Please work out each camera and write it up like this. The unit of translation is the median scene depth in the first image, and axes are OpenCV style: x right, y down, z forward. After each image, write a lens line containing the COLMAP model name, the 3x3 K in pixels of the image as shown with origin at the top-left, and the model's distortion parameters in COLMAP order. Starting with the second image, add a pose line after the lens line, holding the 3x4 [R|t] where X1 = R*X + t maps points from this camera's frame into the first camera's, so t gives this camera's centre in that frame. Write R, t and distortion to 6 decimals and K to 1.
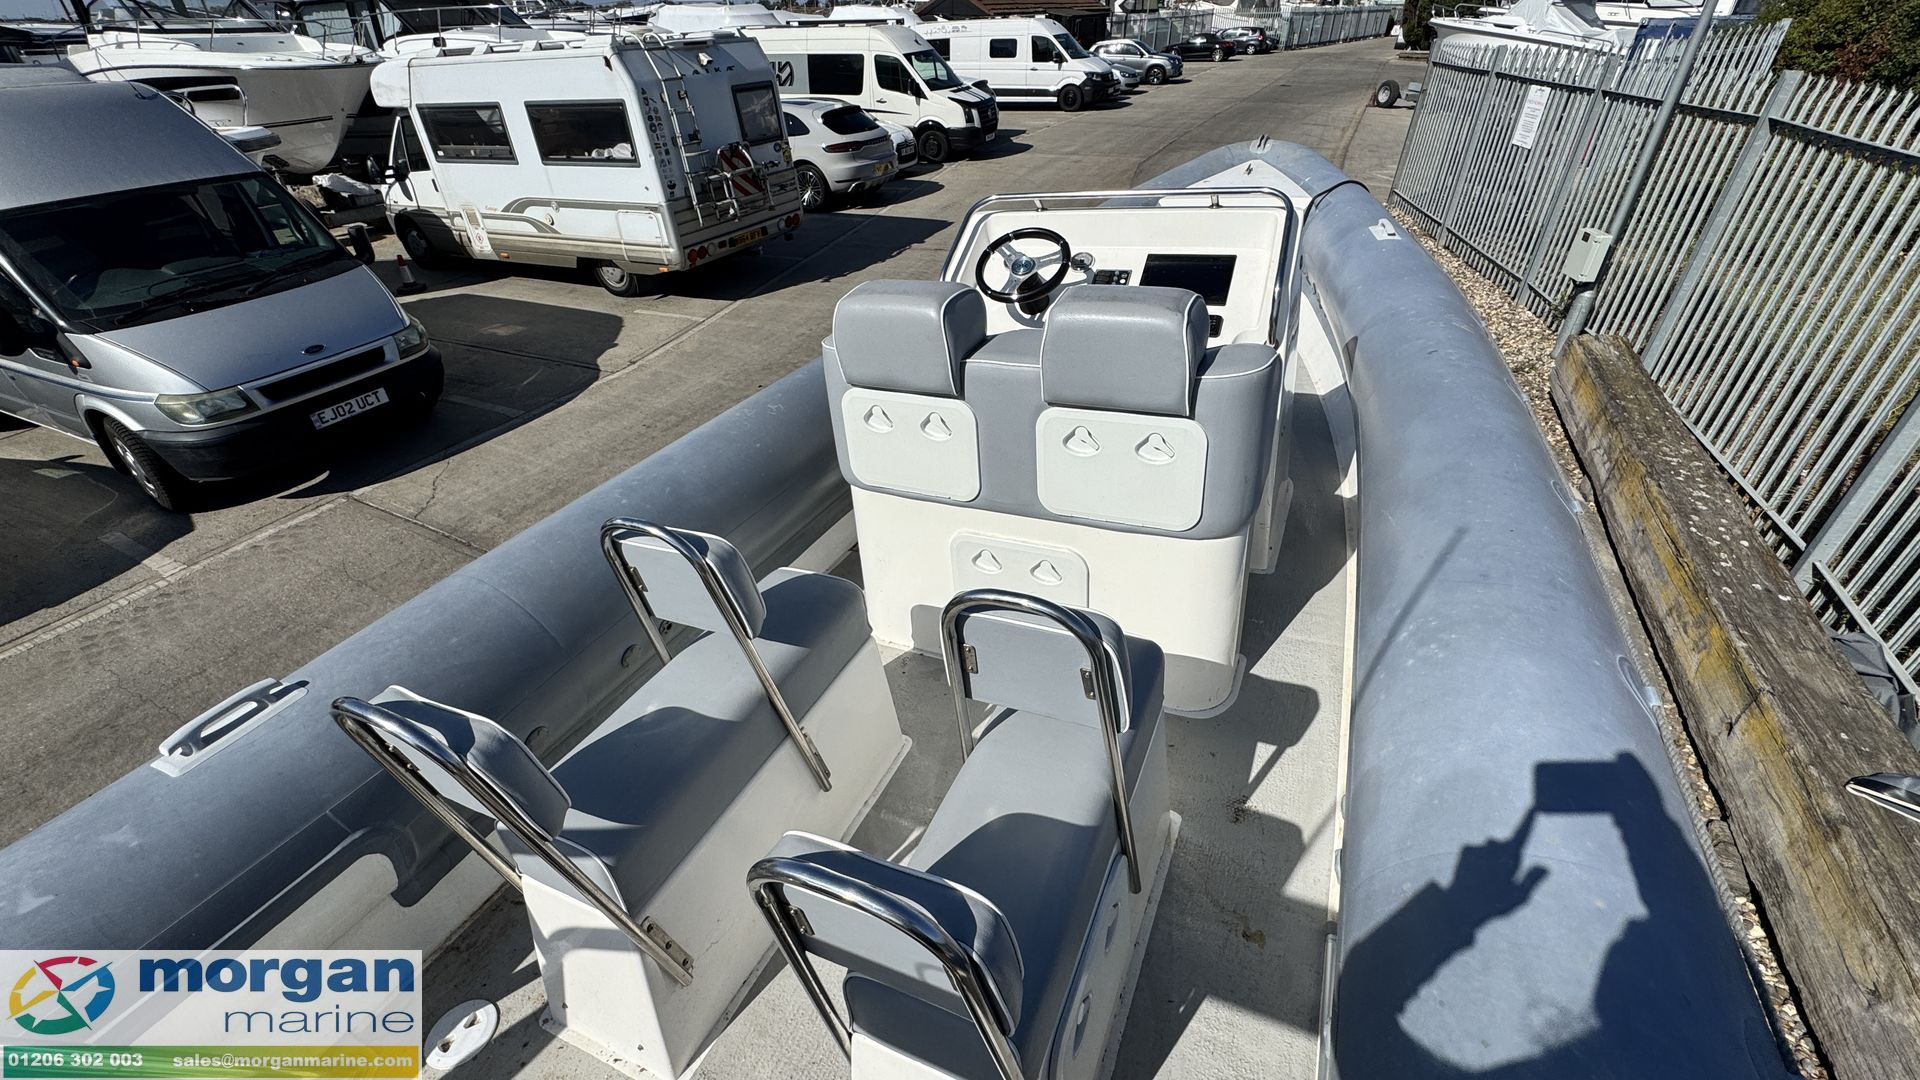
lens RADIAL K [[791.2, 0, 960.7], [0, 791.2, 539.7], [0, 0, 1]] dist [-0.004096, 0.000098]
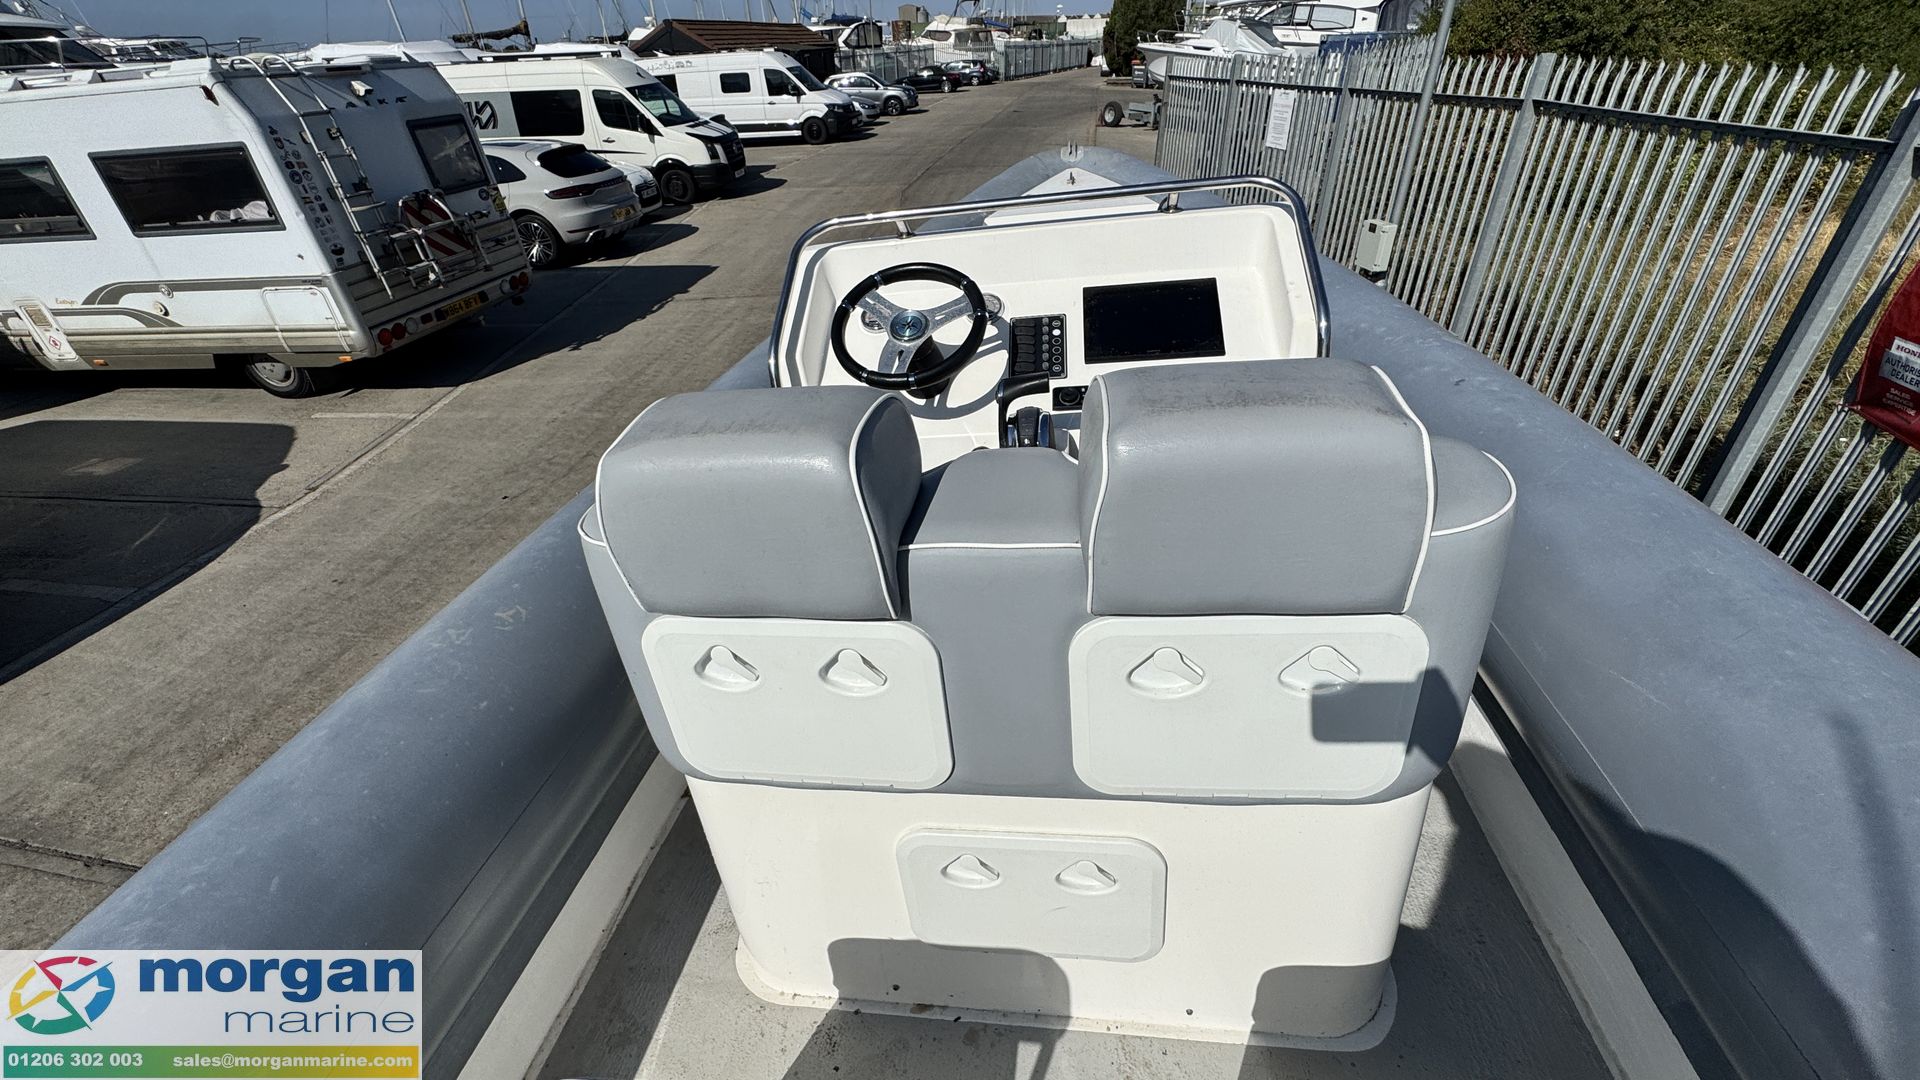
lens RADIAL K [[791.2, 0, 960.7], [0, 791.2, 539.7], [0, 0, 1]] dist [-0.004096, 0.000098]
pose [[0.956350, -0.166372, 0.240238, -0.010478], [0.175156, 0.984418, -0.015533, -0.030139], [-0.233910, 0.056934, 0.970590, 0.073348]]
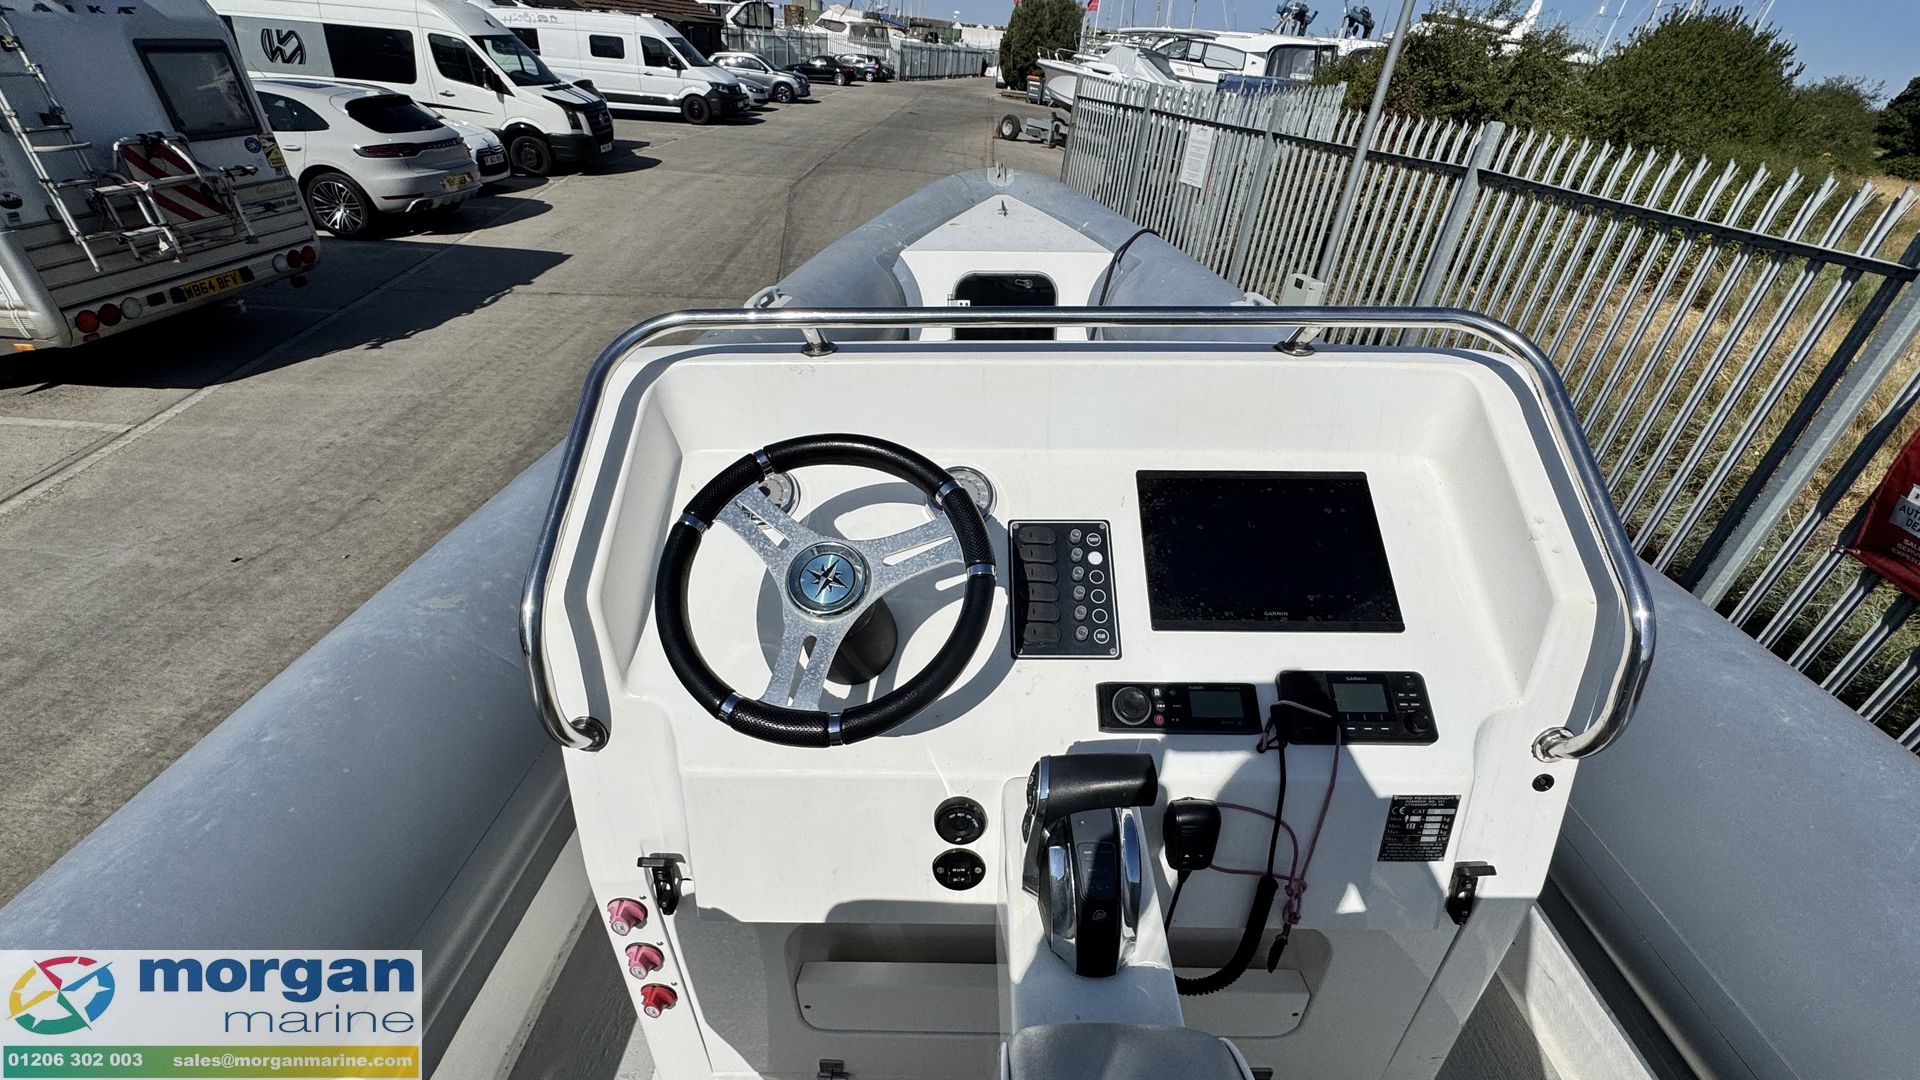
lens RADIAL K [[791.2, 0, 960.7], [0, 791.2, 539.7], [0, 0, 1]] dist [-0.004096, 0.000098]
pose [[0.912897, -0.135536, 0.385032, 0.002418], [0.143297, 0.989642, 0.008614, -0.064444], [-0.382211, 0.047310, 0.922863, 0.128911]]
